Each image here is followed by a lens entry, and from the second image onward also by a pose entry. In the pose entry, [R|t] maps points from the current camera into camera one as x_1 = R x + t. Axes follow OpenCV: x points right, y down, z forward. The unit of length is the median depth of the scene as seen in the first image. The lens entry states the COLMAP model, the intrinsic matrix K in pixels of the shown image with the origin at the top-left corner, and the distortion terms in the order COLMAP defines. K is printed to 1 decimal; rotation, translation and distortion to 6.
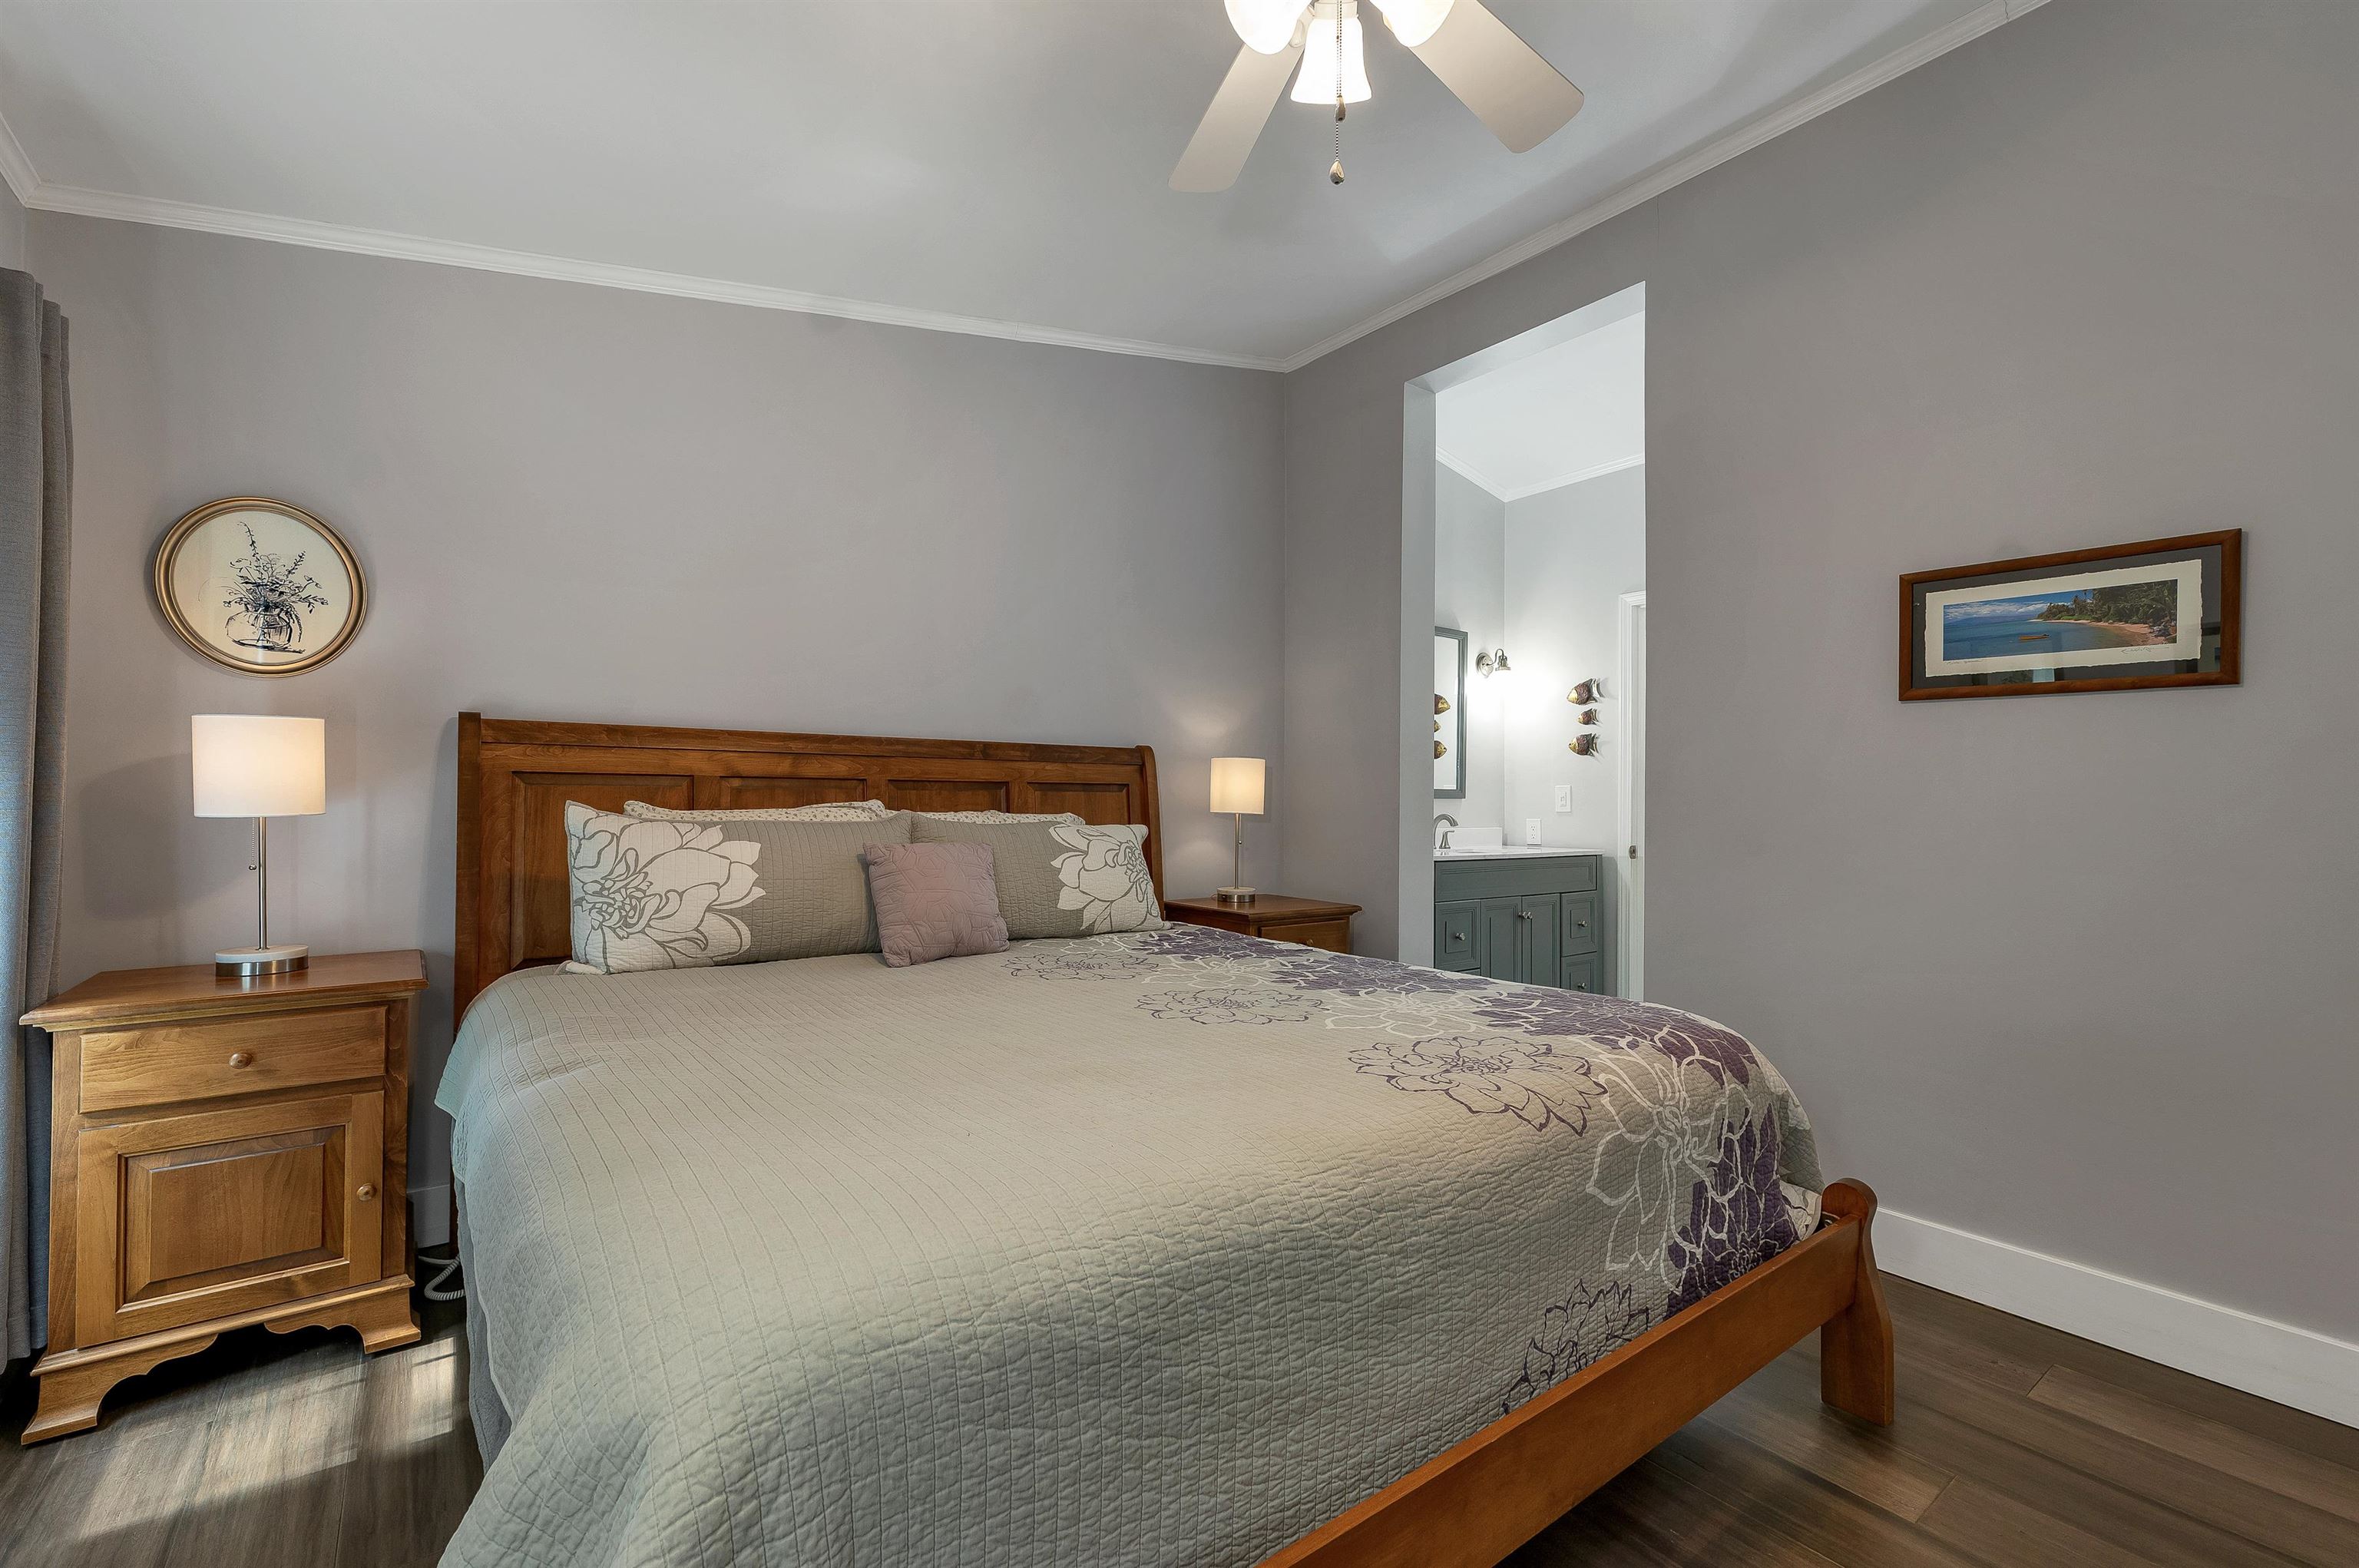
lens RADIAL K [[984.7, 0, 1174.8], [0, 984.7, 793.5], [0, 0, 1]] dist [0.000887, 0.000151]
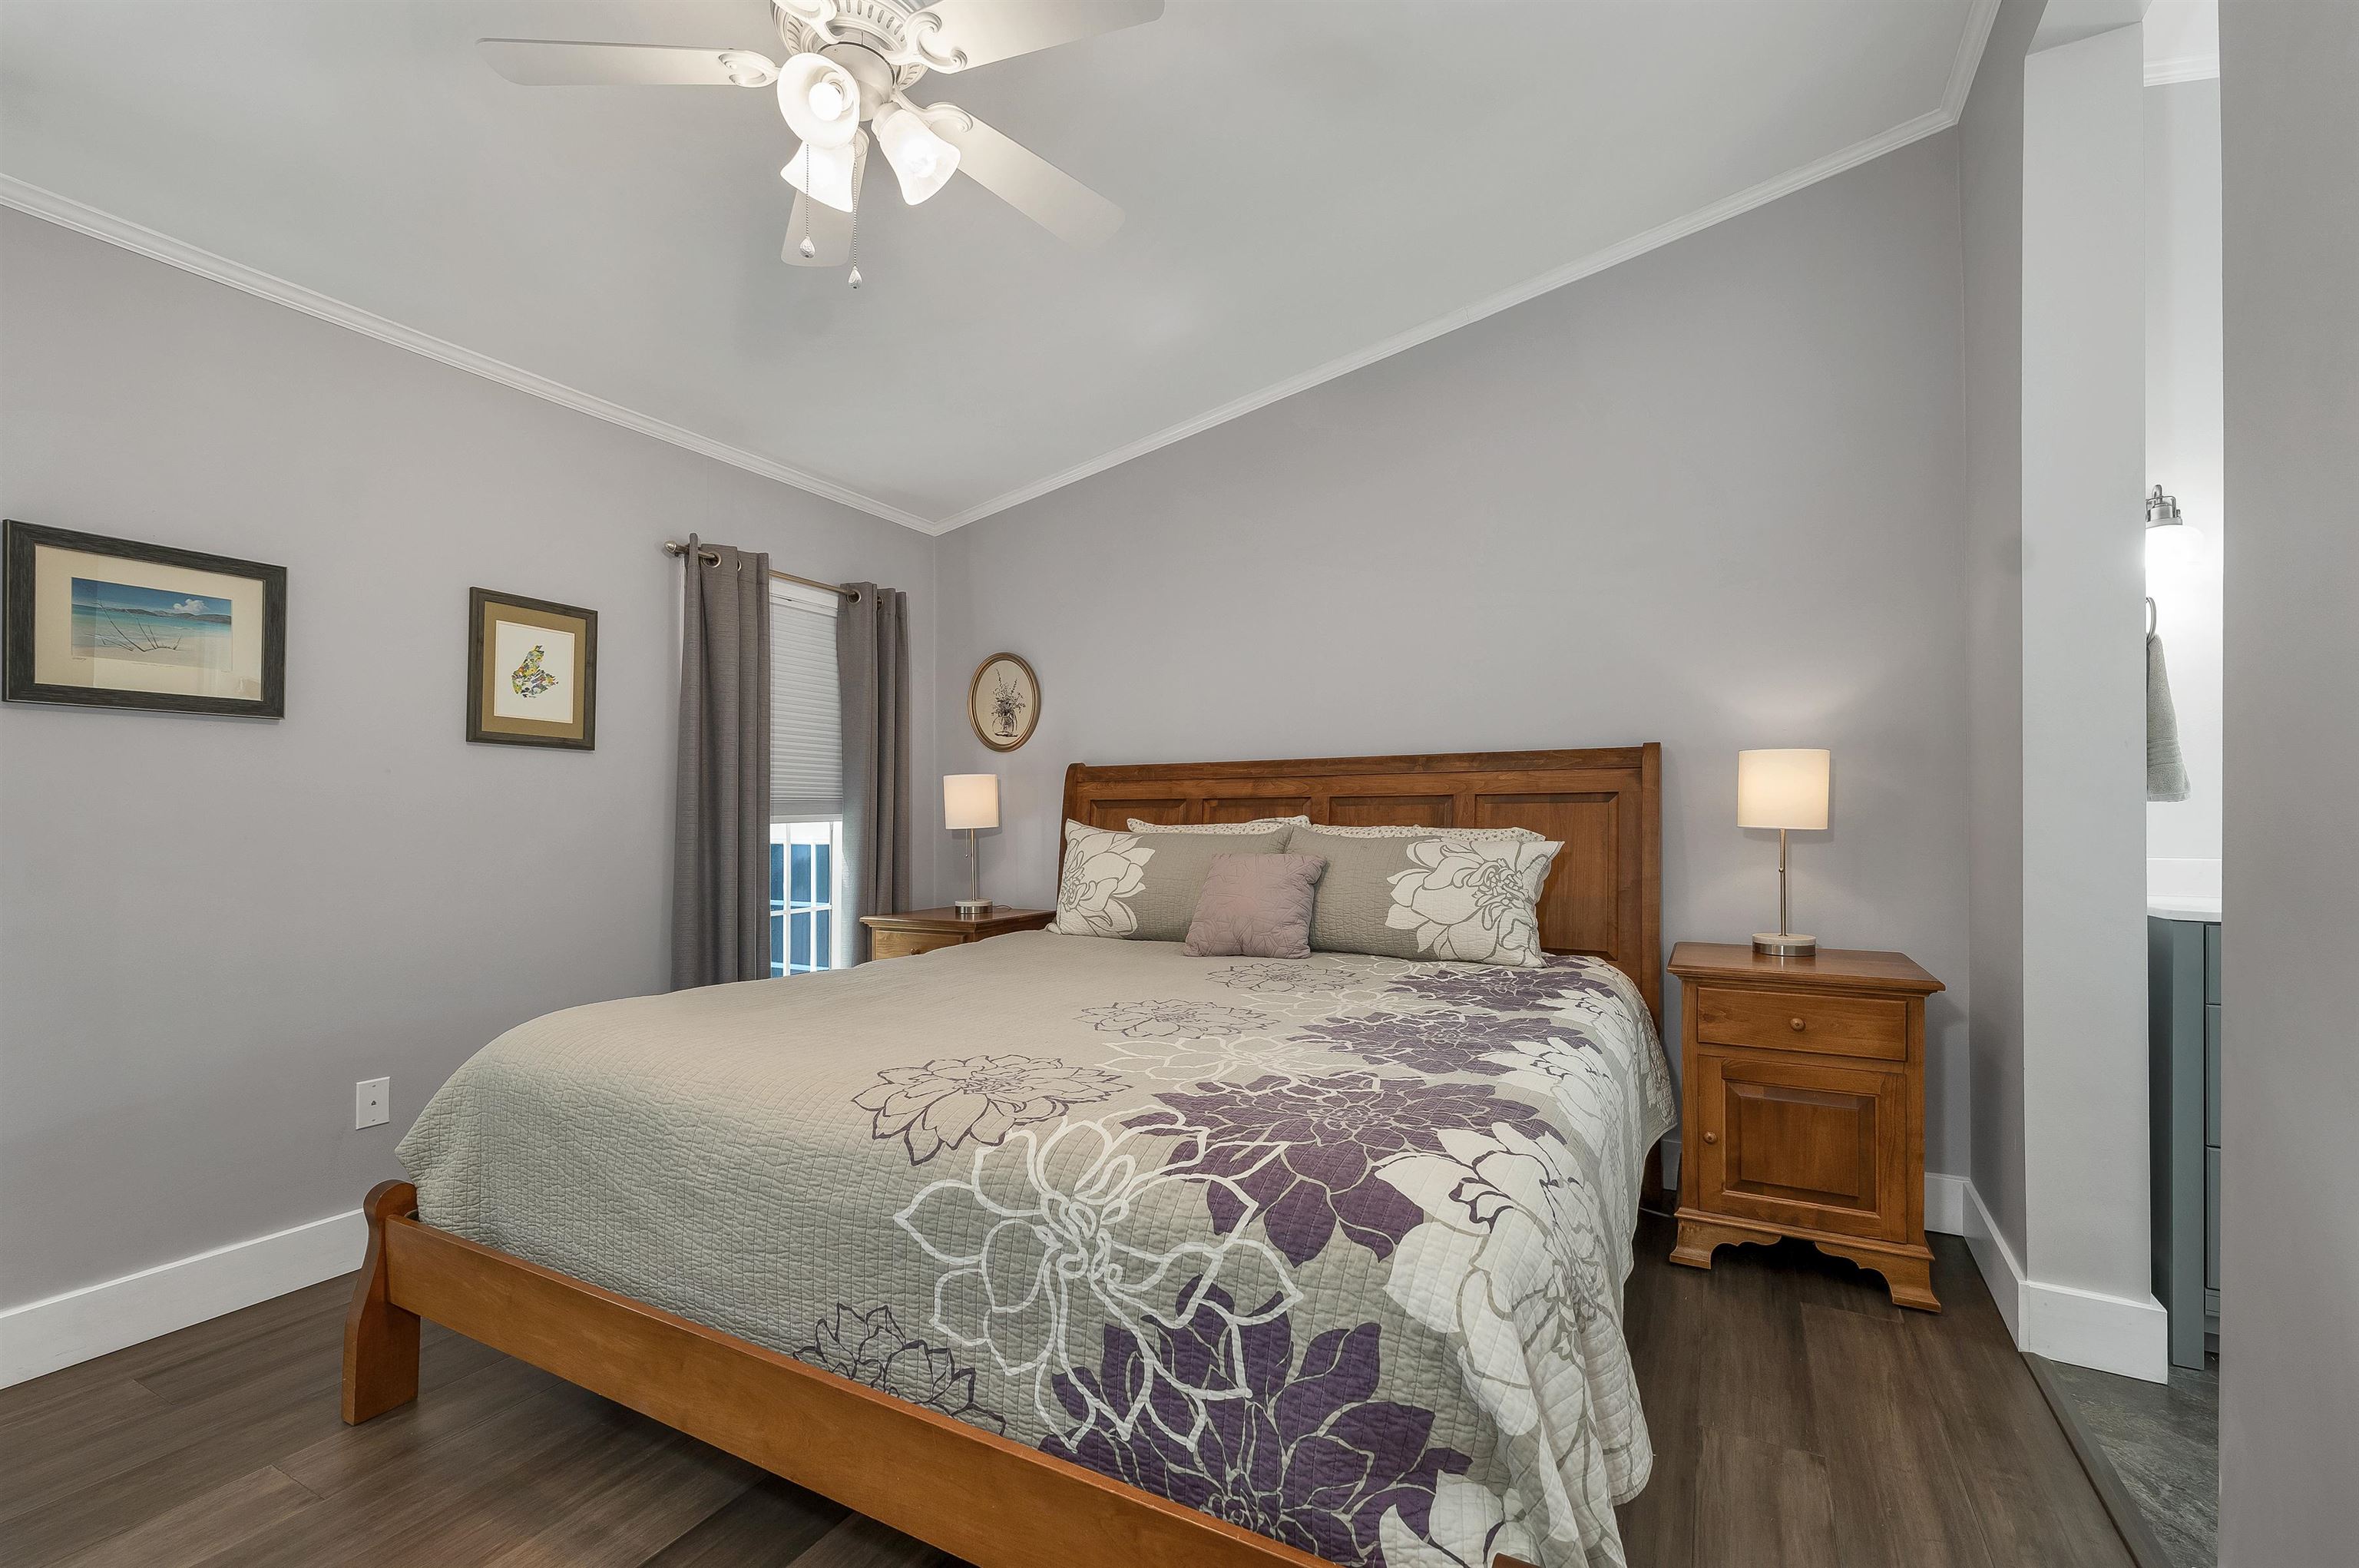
lens RADIAL K [[1000.3, 0, 1181.5], [0, 1000.3, 805.6], [0, 0, 1]] dist [0.000951, 0.000095]
pose [[0.421637, -0.021168, -0.906518, 0.813474], [0.015731, 0.999748, -0.016029, 0.013767], [0.906628, -0.007502, 0.421864, 0.484722]]
